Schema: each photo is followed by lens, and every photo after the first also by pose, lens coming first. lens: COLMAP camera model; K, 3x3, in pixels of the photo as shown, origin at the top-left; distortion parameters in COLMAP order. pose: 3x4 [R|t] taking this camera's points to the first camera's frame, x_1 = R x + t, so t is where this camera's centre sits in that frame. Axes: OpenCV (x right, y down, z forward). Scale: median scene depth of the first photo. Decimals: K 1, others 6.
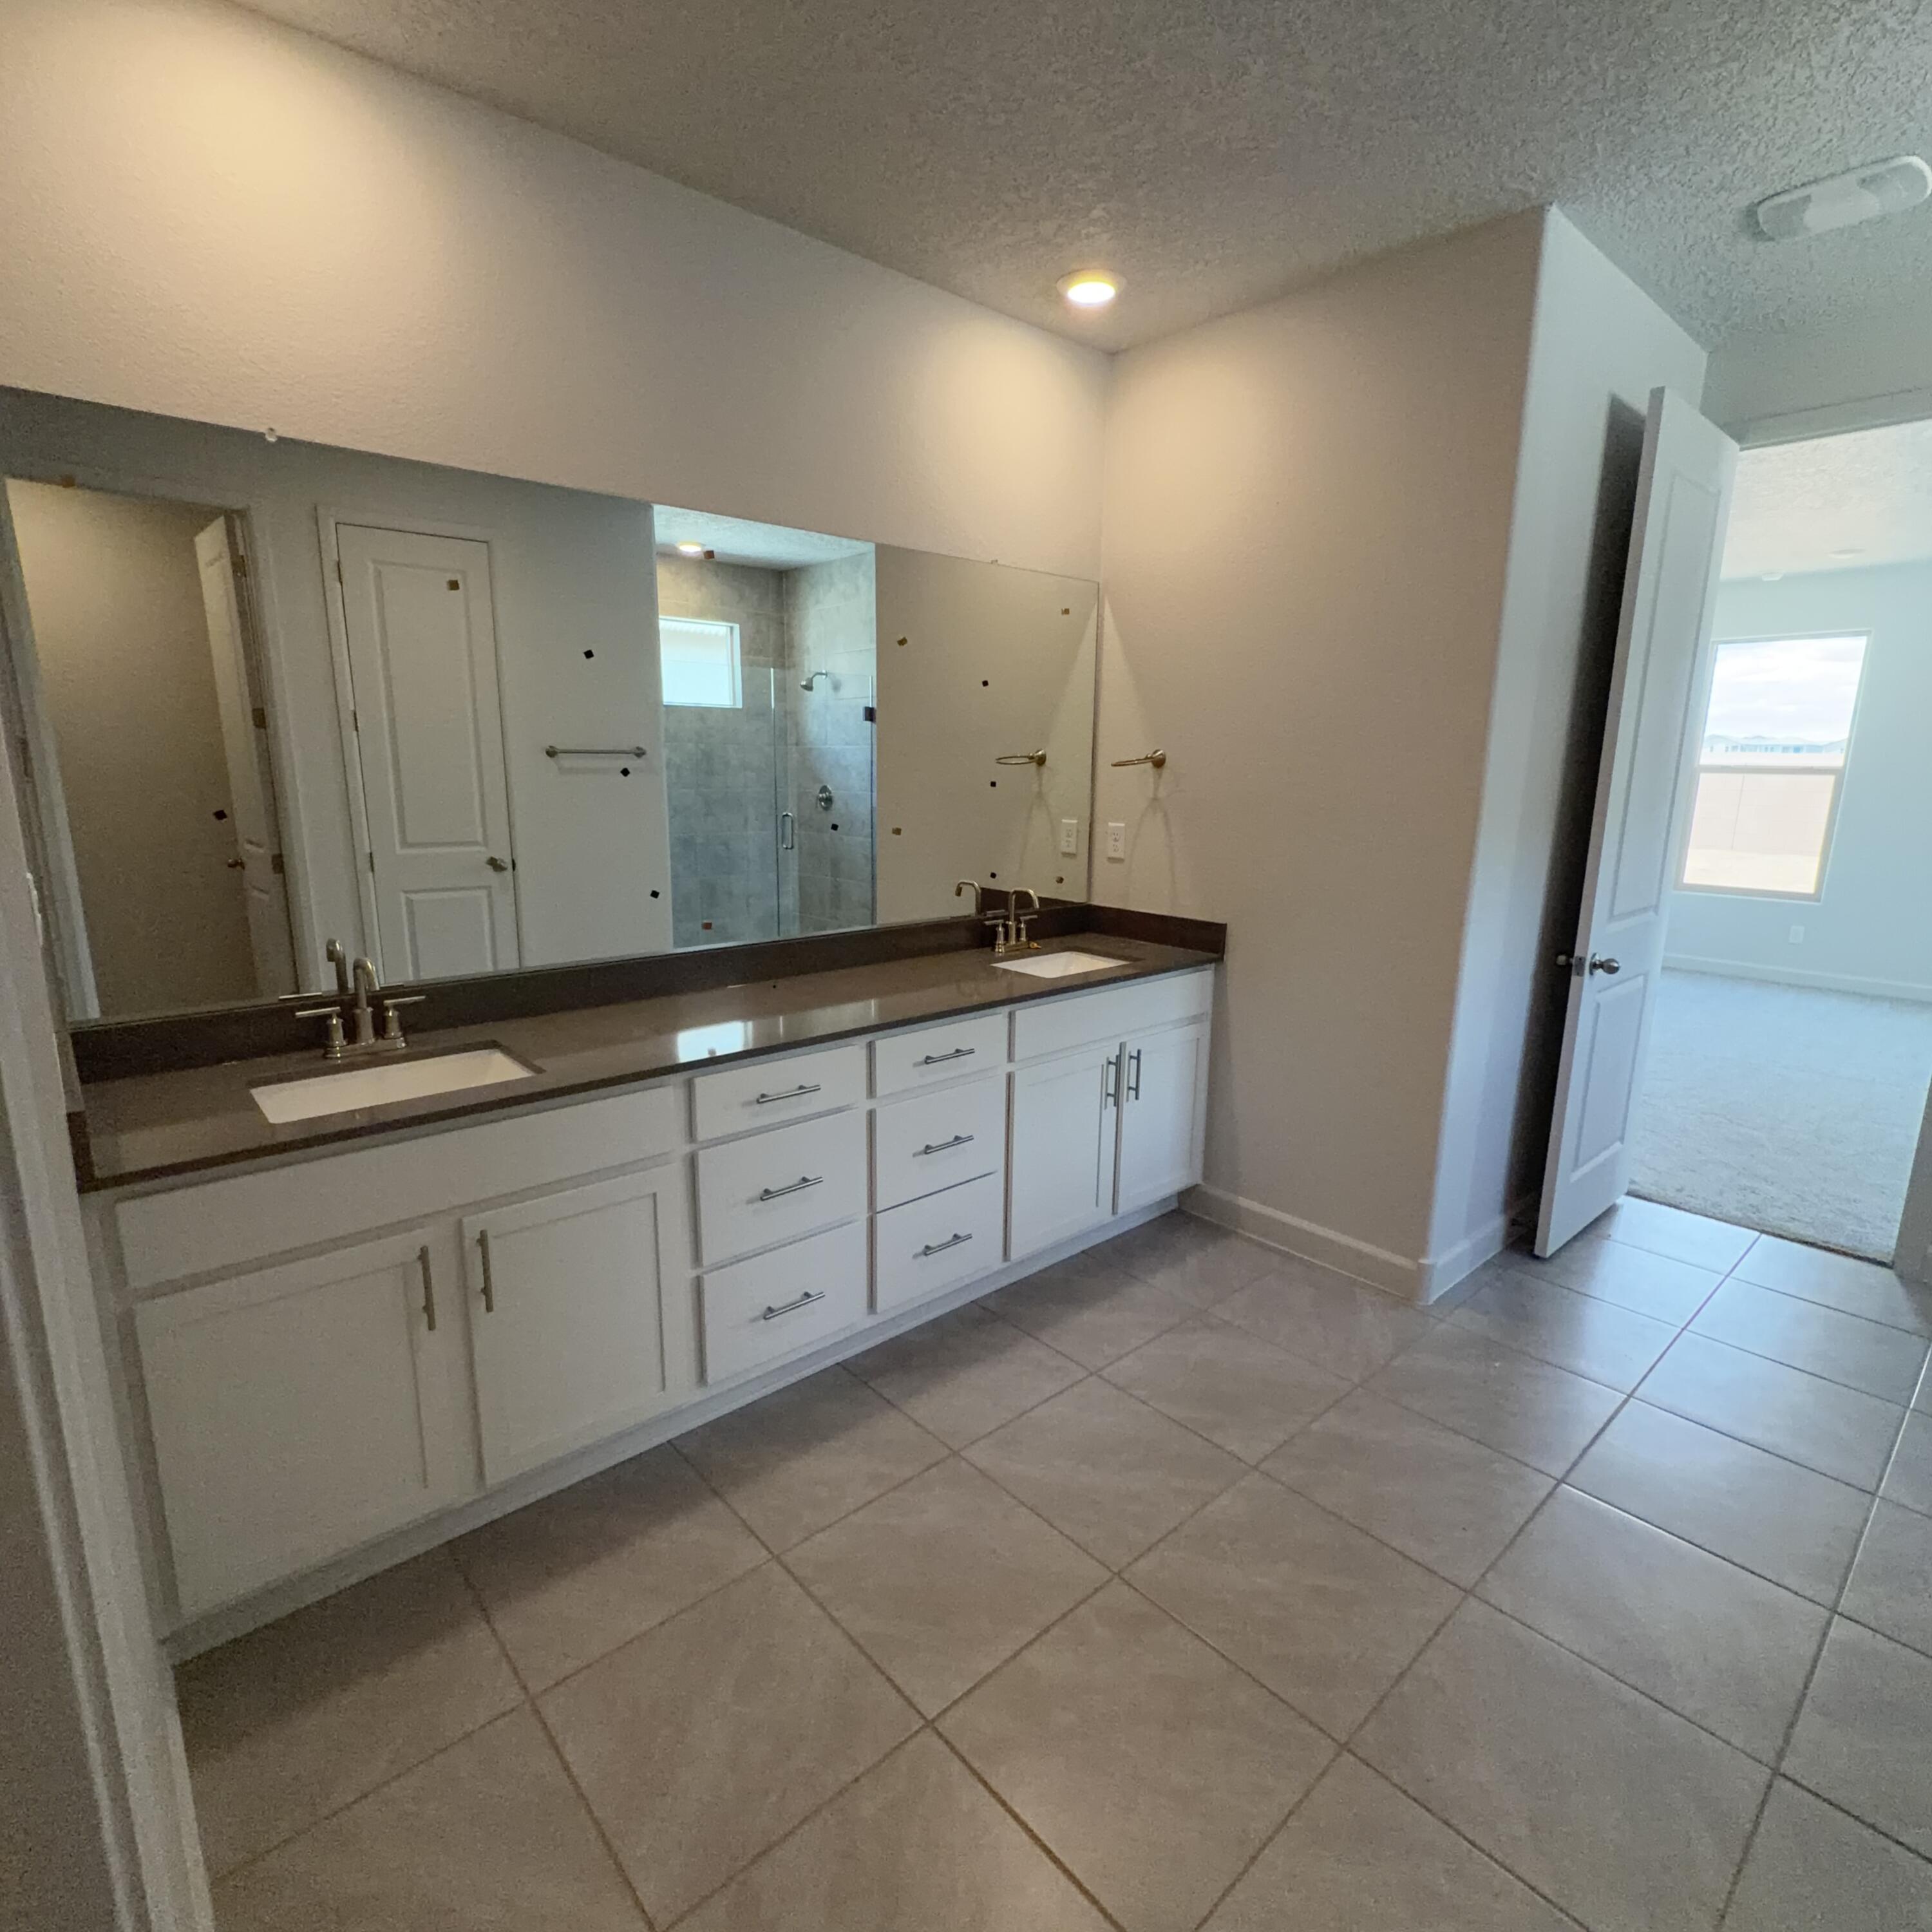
lens RADIAL K [[1022.7, 0, 965.8], [0, 1022.7, 982.8], [0, 0, 1]] dist [-0.000622, -0.002722]
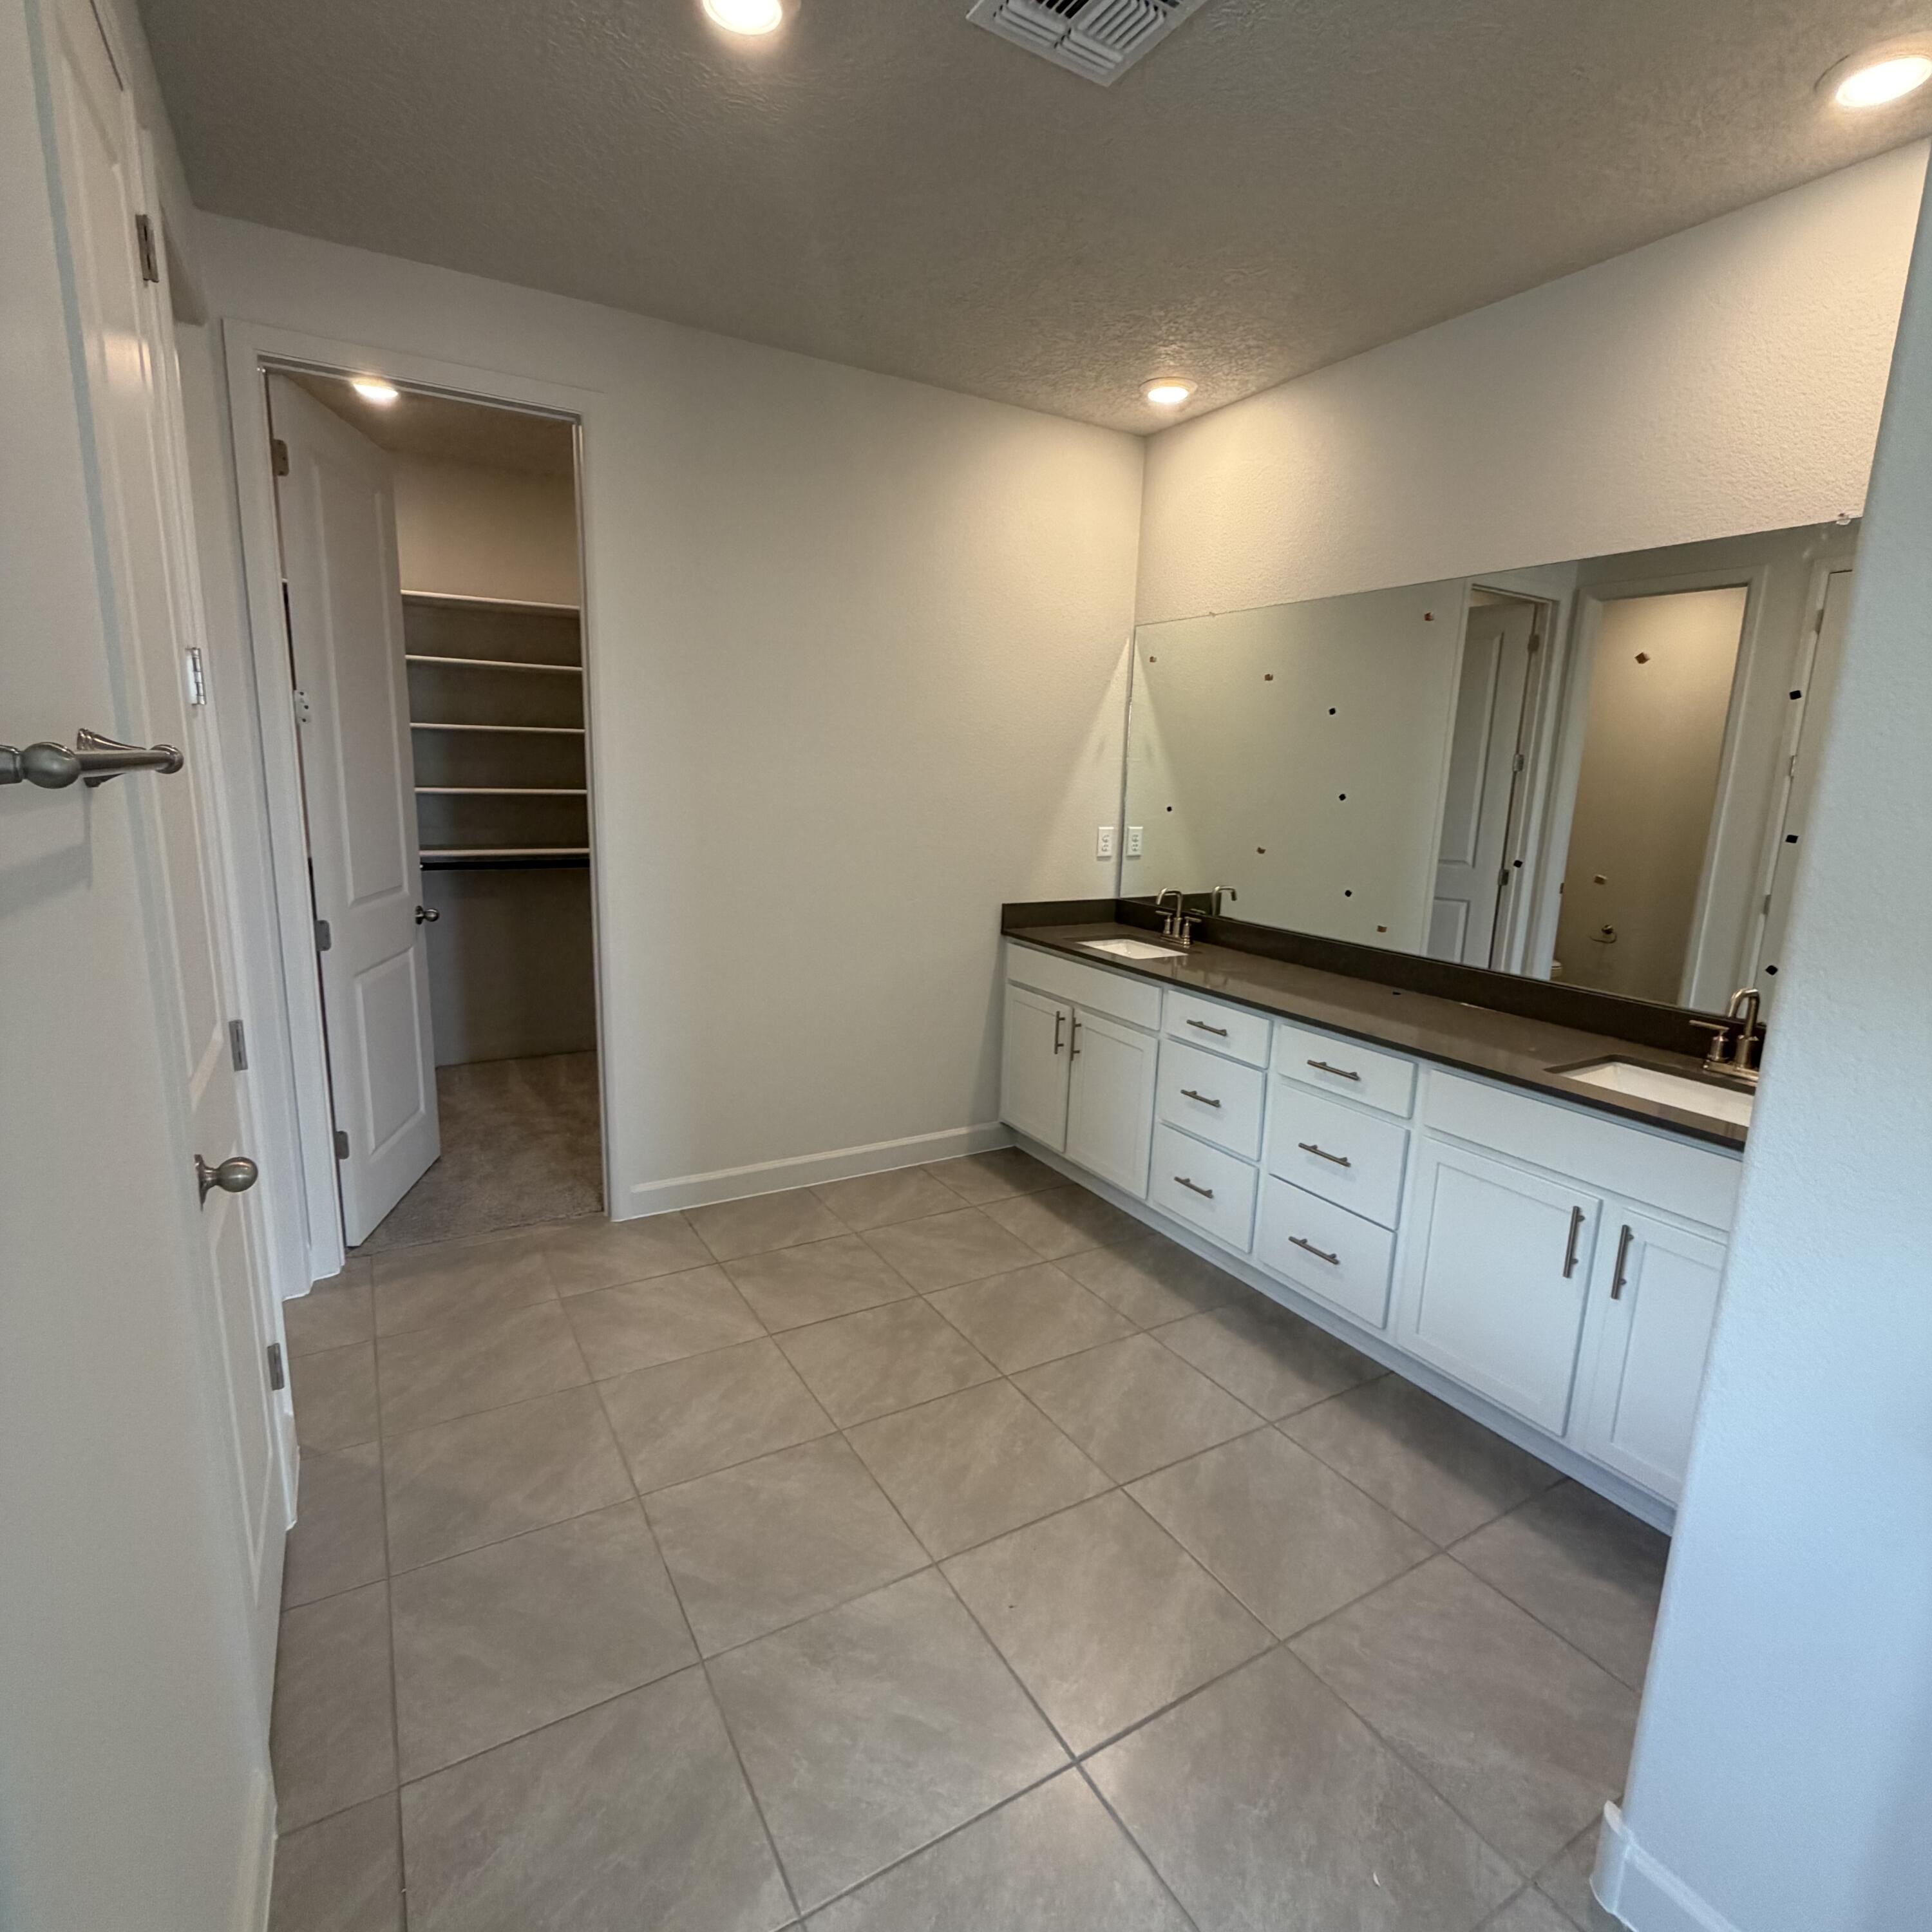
lens RADIAL K [[1022.7, 0, 957.0], [0, 1022.7, 958.5], [0, 0, 1]] dist [-0.000622, -0.002722]
pose [[-0.199447, 0.178727, -0.963472, 1.088704], [-0.230239, 0.947153, 0.223361, -0.190728], [0.952476, 0.266378, -0.147757, 0.784640]]
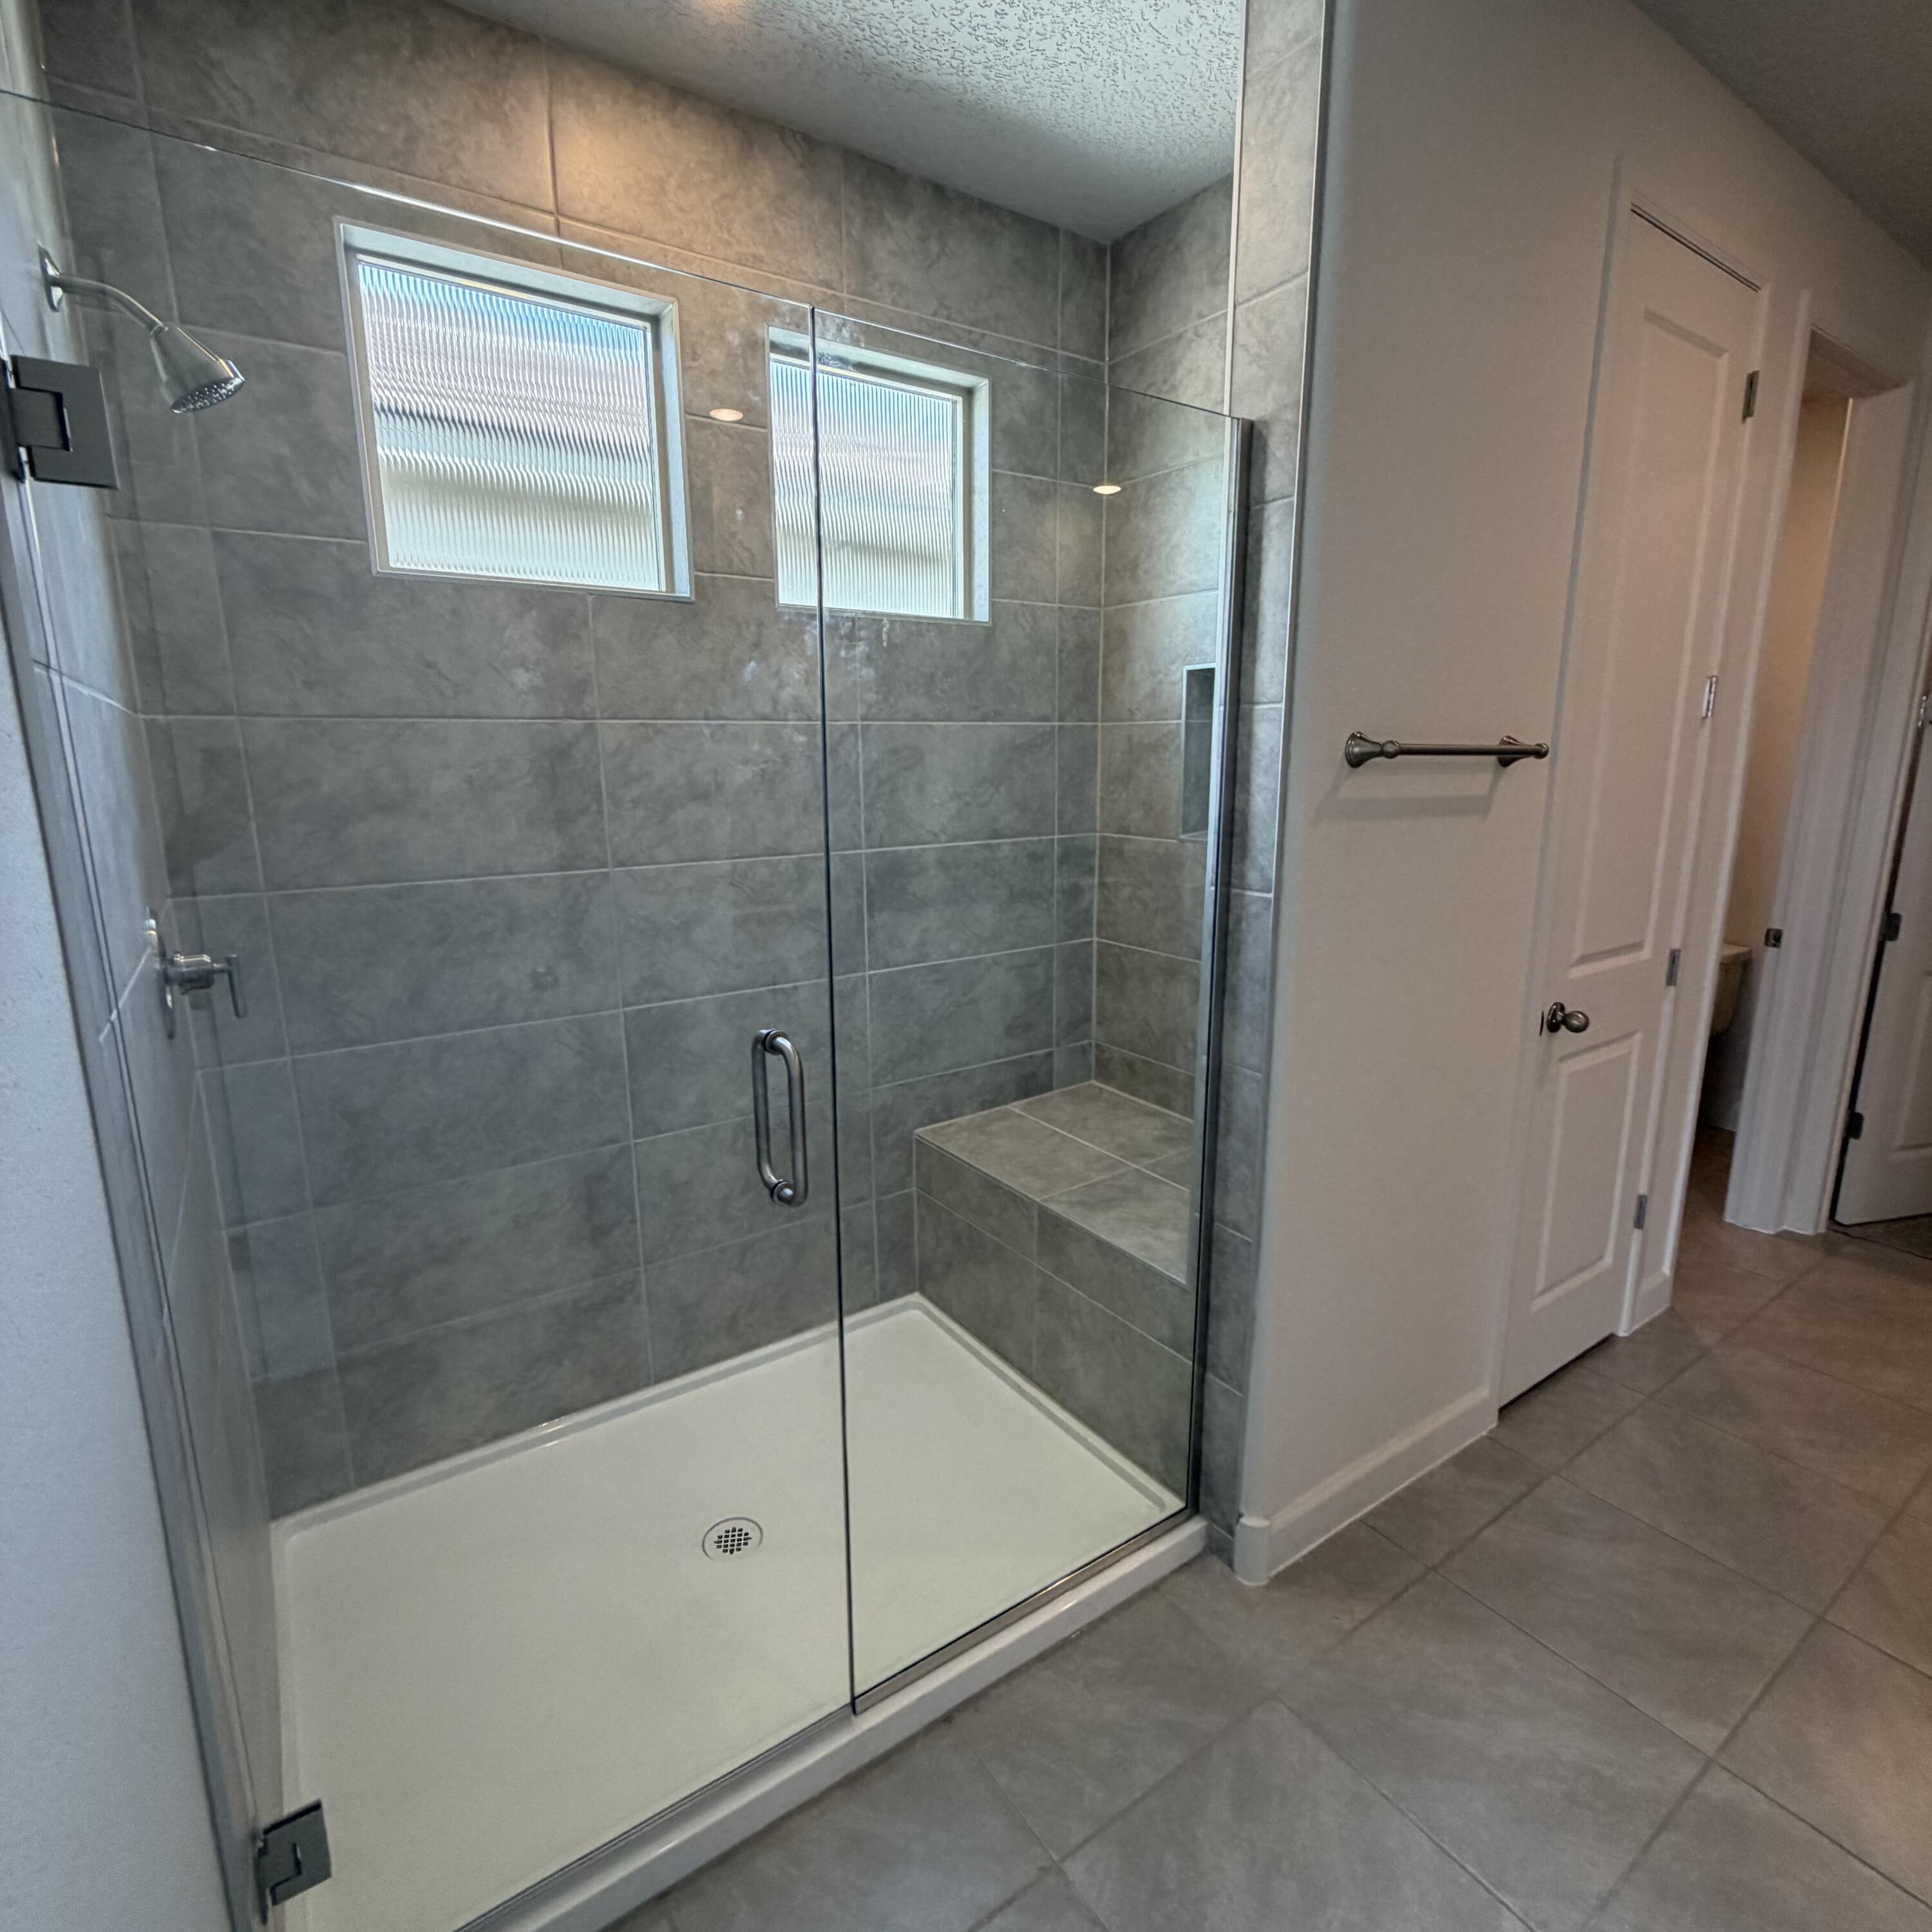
lens RADIAL K [[1022.7, 0, 962.0], [0, 1022.7, 962.8], [0, 0, 1]] dist [-0.000622, -0.002722]
pose [[-0.992040, -0.024591, 0.123501, 1.059683], [0.026892, 0.916751, 0.398553, -0.270020], [-0.123020, 0.398702, -0.908792, 1.200802]]
